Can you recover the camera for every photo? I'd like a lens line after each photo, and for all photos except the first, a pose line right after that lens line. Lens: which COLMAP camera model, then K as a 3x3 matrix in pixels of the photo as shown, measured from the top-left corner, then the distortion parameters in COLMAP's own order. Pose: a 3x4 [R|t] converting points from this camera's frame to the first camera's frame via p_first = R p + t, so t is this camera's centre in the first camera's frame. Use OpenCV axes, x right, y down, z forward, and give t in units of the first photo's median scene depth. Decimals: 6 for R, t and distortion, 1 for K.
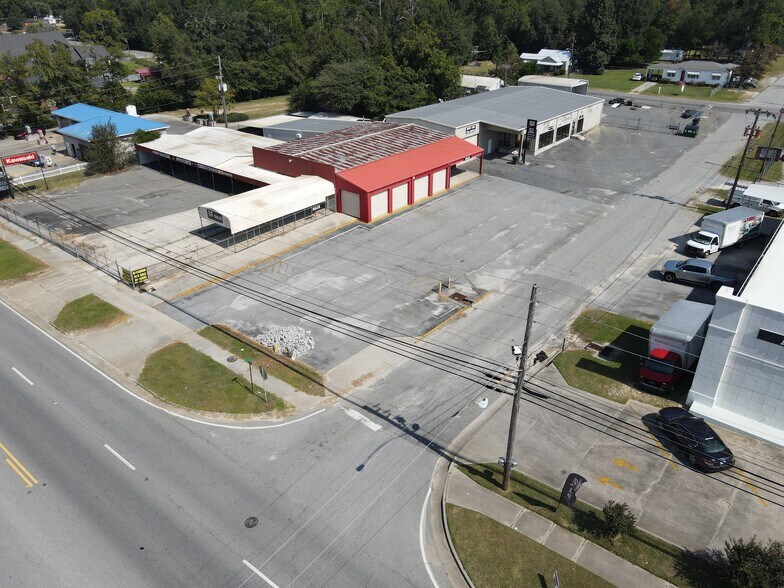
lens RADIAL K [[569.4, 0, 392.4], [0, 569.4, 291.1], [0, 0, 1]] dist [0.006642, 0.012924]
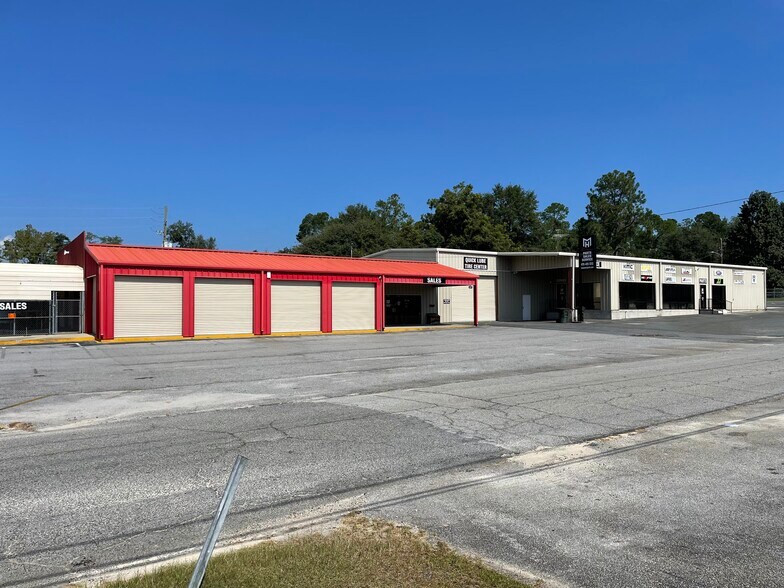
lens RADIAL K [[569.4, 0, 387.4], [0, 569.4, 293.4], [0, 0, 1]] dist [0.006642, 0.012924]
pose [[0.952688, -0.002334, -0.303941, 0.286833], [-0.145047, 0.875273, -0.461365, 0.014175], [0.267108, 0.483623, 0.833524, 0.675122]]
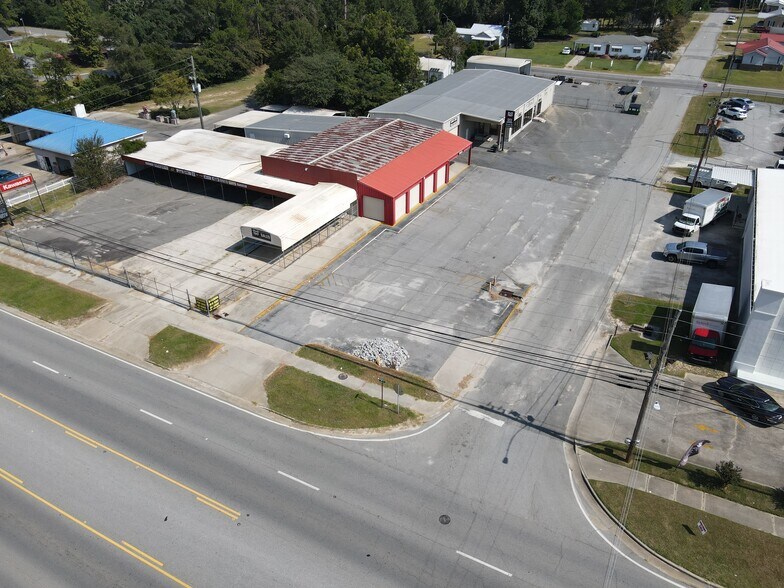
lens RADIAL K [[569.4, 0, 392.3], [0, 569.4, 290.7], [0, 0, 1]] dist [0.006642, 0.012924]
pose [[0.983230, -0.097622, 0.154038, -0.217350], [0.087097, 0.993472, 0.073672, -0.075938], [-0.160225, -0.059020, 0.985314, -0.061100]]
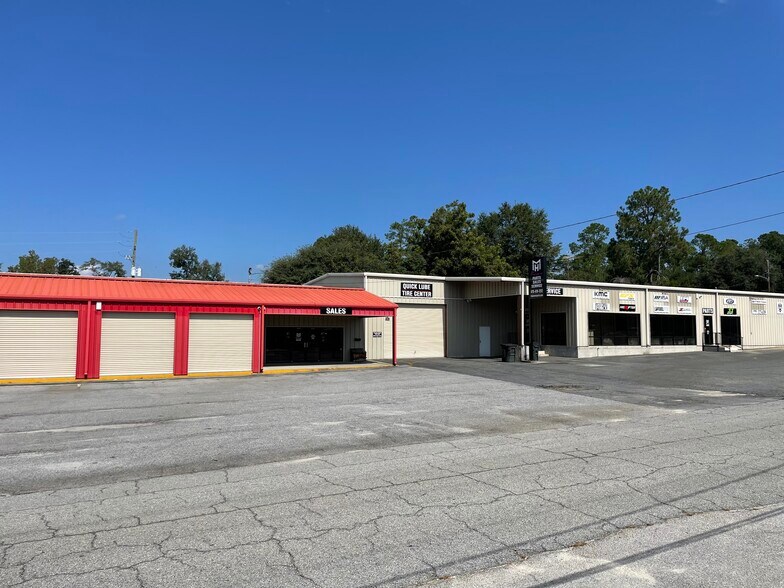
lens RADIAL K [[569.4, 0, 386.8], [0, 569.4, 291.7], [0, 0, 1]] dist [0.006642, 0.012924]
pose [[0.916310, -0.016261, -0.400139, 0.390886], [-0.195594, 0.853722, -0.482600, -0.061212], [0.349454, 0.520476, 0.779093, 0.794776]]
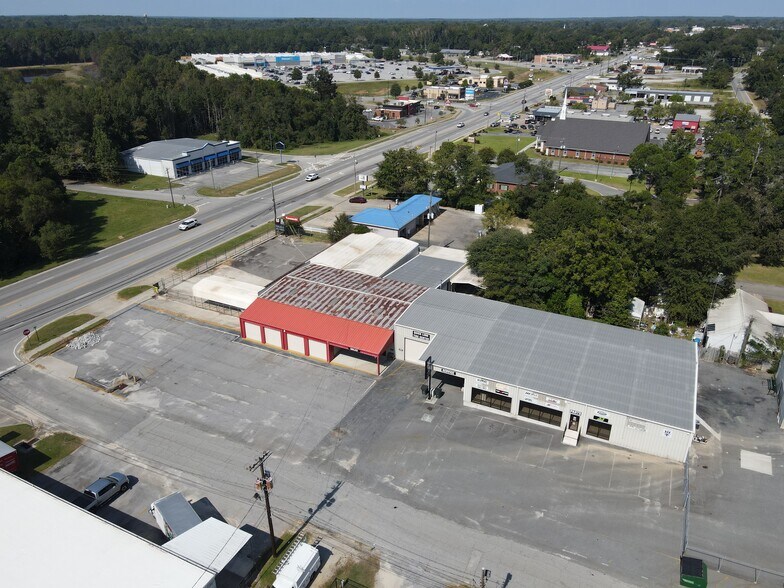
lens RADIAL K [[569.4, 0, 392.0], [0, 569.4, 298.7], [0, 0, 1]] dist [0.006642, 0.012924]
pose [[0.231988, 0.431656, -0.871696, 1.180190], [-0.457895, 0.839106, 0.293656, -0.755494], [0.858204, 0.331021, 0.392316, 0.728149]]
